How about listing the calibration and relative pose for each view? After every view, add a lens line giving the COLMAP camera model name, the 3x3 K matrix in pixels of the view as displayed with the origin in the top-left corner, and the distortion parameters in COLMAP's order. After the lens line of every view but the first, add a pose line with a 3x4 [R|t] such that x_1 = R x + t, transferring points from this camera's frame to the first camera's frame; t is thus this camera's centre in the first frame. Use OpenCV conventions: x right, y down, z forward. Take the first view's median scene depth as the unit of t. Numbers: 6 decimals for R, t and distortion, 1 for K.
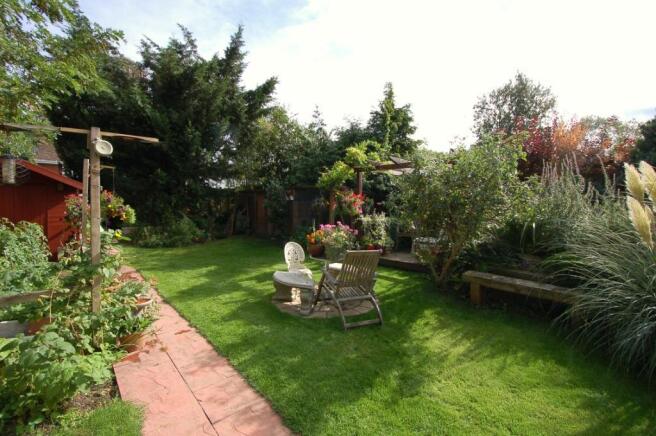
lens RADIAL K [[285.1, 0, 331.1], [0, 285.1, 217.2], [0, 0, 1]] dist [0.024377, -0.027261]
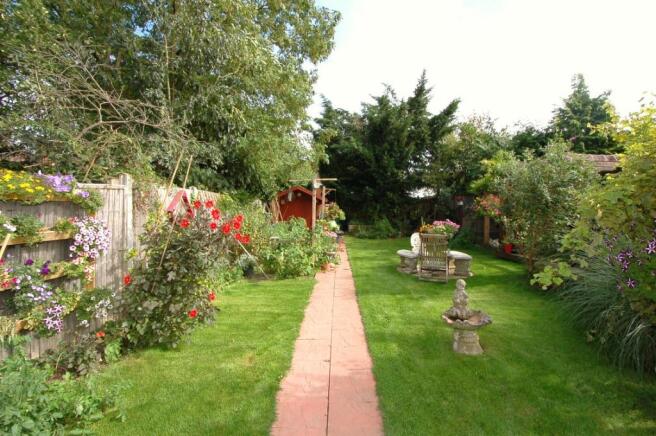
lens RADIAL K [[285.1, 0, 331.1], [0, 285.1, 217.2], [0, 0, 1]] dist [0.024377, -0.027261]
pose [[0.720018, 0.007626, -0.693914, 0.269157], [-0.024937, 0.999578, -0.014890, 0.018217], [0.693507, 0.028026, 0.719904, -0.184194]]
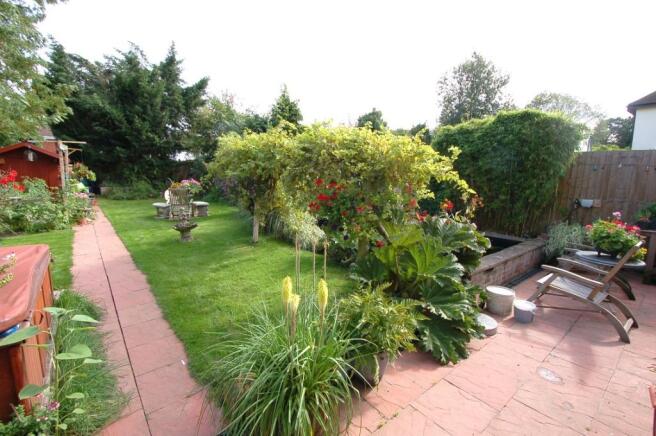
lens RADIAL K [[285.1, 0, 331.1], [0, 285.1, 217.2], [0, 0, 1]] dist [0.024377, -0.027261]
pose [[0.999794, 0.005912, -0.019435, 0.467499], [-0.003919, 0.994875, 0.101036, 0.034099], [0.019932, -0.100939, 0.994693, -0.441130]]
